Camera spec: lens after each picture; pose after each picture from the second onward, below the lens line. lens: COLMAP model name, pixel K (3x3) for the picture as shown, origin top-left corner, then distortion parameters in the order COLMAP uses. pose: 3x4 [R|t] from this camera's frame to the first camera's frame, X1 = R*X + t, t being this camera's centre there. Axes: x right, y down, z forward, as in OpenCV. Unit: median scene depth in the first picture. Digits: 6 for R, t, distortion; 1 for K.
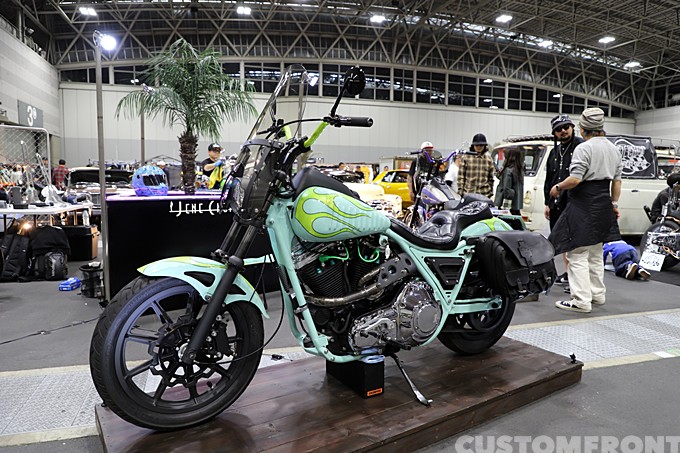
lens RADIAL K [[475.5, 0, 342.5], [0, 475.5, 223.4], [0, 0, 1]] dist [-0.038712, 0.020332]
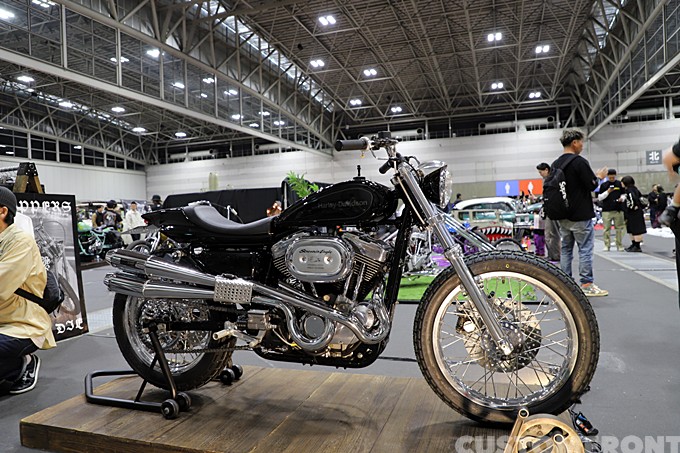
lens RADIAL K [[475.5, 0, 338.4], [0, 475.5, 224.5], [0, 0, 1]] dist [-0.038712, 0.020332]
pose [[0.597414, -0.044119, 0.800718, -0.082558], [0.115757, 0.992773, -0.031664, 0.014745], [-0.793534, 0.111605, 0.598204, -0.144507]]
